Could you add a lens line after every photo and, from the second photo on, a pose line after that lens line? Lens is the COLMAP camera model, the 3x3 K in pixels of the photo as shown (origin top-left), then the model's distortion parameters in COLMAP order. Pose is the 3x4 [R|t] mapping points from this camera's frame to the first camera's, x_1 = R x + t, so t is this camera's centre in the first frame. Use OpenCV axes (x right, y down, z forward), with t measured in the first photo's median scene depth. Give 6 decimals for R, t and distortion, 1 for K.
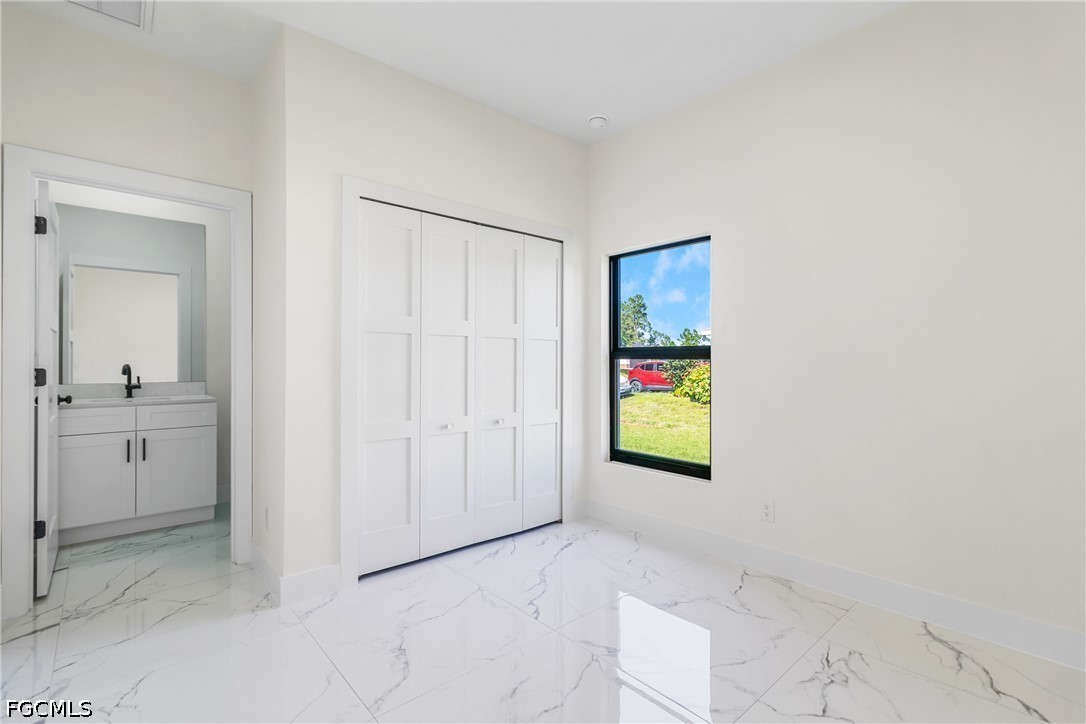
lens RADIAL K [[503.5, 0, 524.1], [0, 503.5, 361.2], [0, 0, 1]] dist [0.002635, 0.001335]
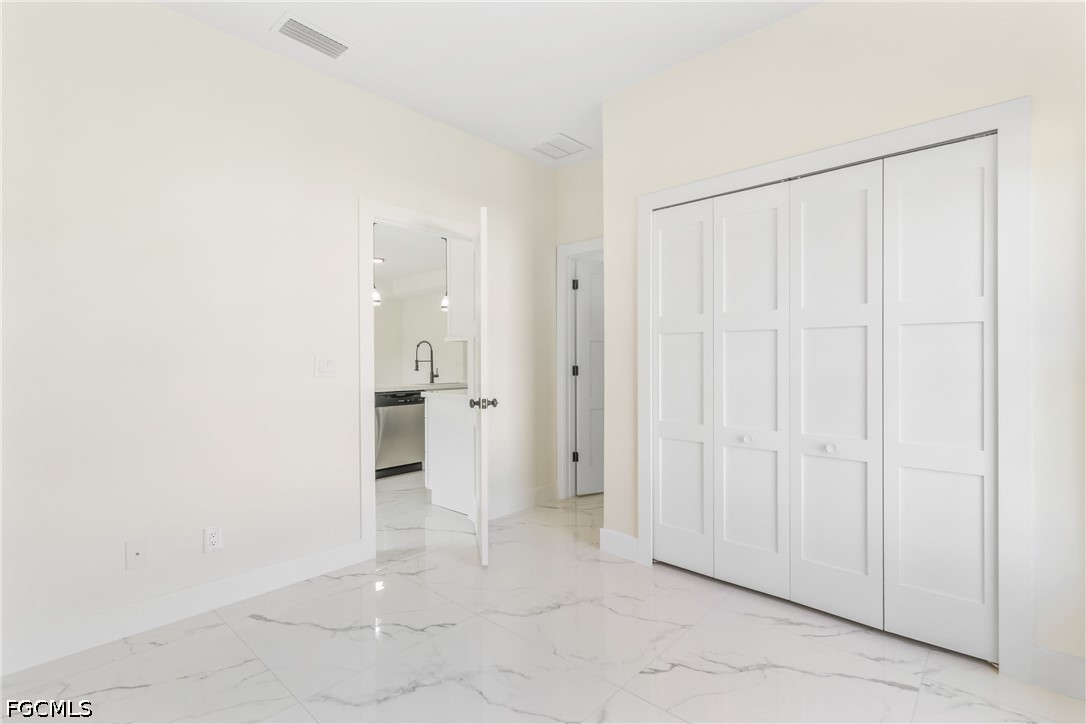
lens RADIAL K [[483.0, 0, 542.1], [0, 483.0, 357.2], [0, 0, 1]] dist [0.000603, -0.000031]
pose [[0.138651, -0.005491, -0.990326, 0.617044], [0.008333, 0.999956, -0.004378, -0.006022], [0.990306, -0.007646, 0.138691, 0.568398]]
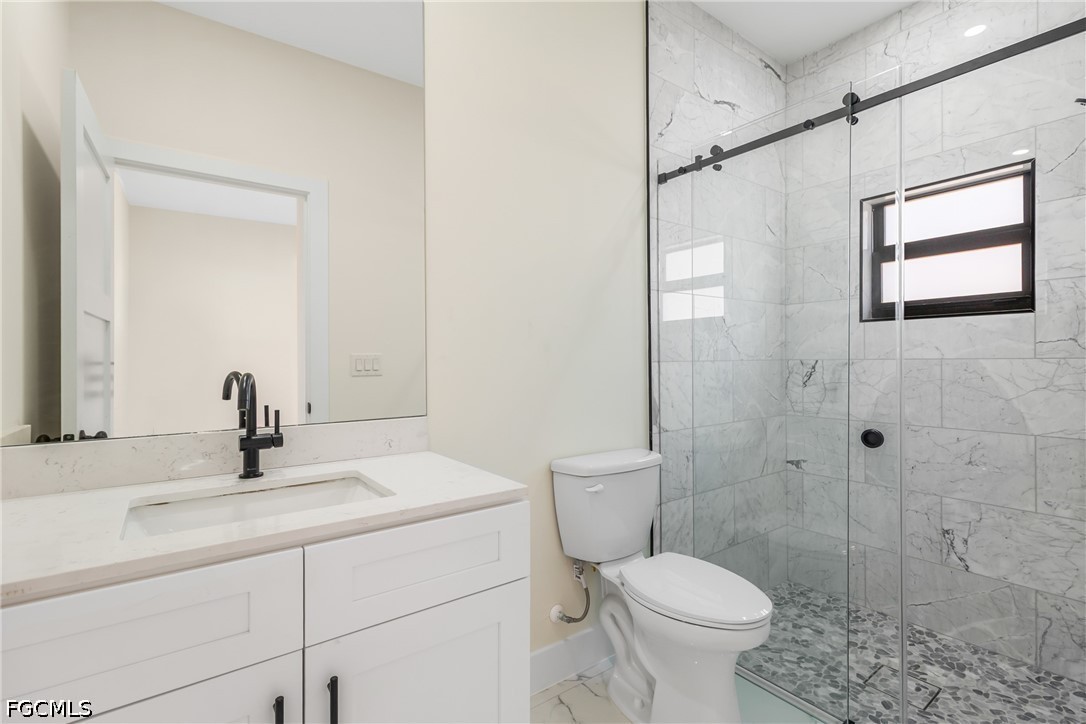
lens RADIAL K [[503.5, 0, 524.1], [0, 503.5, 361.2], [0, 0, 1]] dist [0.002635, 0.001335]
pose [[0.996284, -0.005042, -0.085984, -0.284938], [0.005359, 0.999980, 0.003458, -0.001324], [0.085965, -0.003906, 0.996291, 0.340247]]
